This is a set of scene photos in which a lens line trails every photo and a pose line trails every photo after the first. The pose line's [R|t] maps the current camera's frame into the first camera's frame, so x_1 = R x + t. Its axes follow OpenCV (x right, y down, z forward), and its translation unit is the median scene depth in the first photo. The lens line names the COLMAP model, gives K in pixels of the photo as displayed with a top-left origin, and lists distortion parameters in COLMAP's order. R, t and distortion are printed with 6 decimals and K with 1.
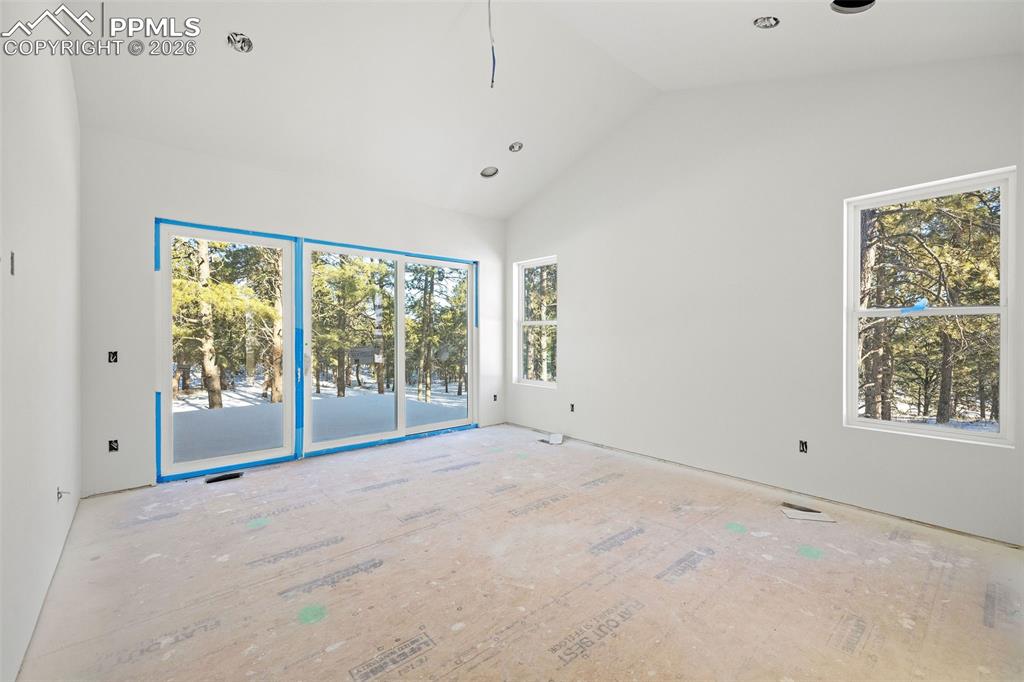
lens RADIAL K [[437.8, 0, 512.0], [0, 437.8, 341.0], [0, 0, 1]] dist [-0.000021, 0.000280]
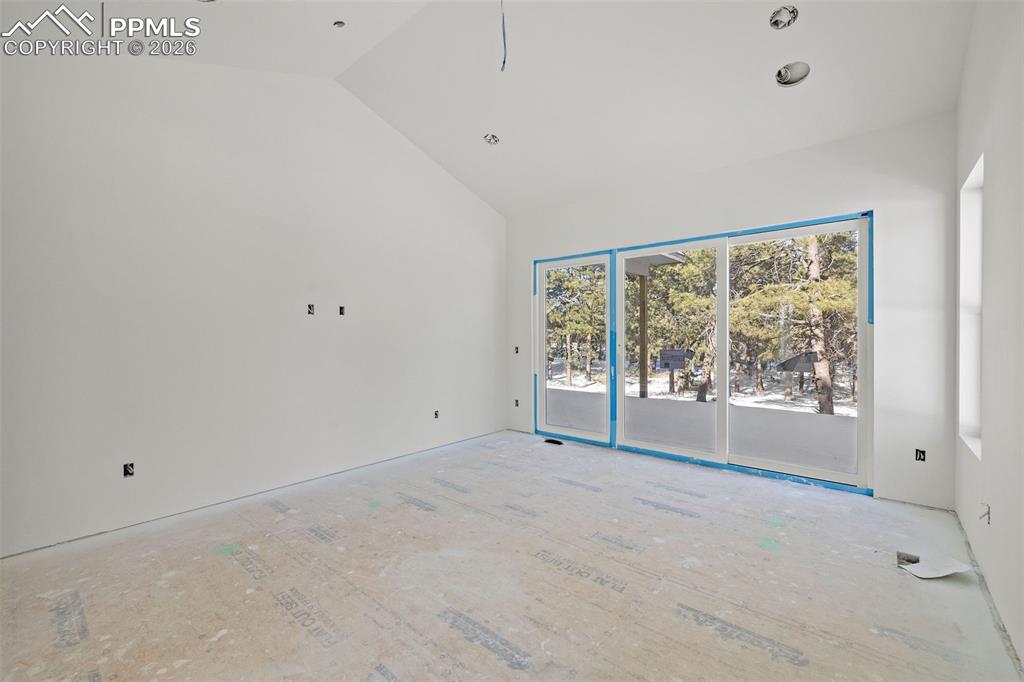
lens RADIAL K [[437.8, 0, 512.0], [0, 437.8, 341.0], [0, 0, 1]] dist [-0.000021, 0.000280]
pose [[0.128467, 0.011681, -0.991645, 0.721632], [-0.012684, 0.999868, 0.010134, -0.013841], [0.991633, 0.011276, 0.128598, 0.743571]]
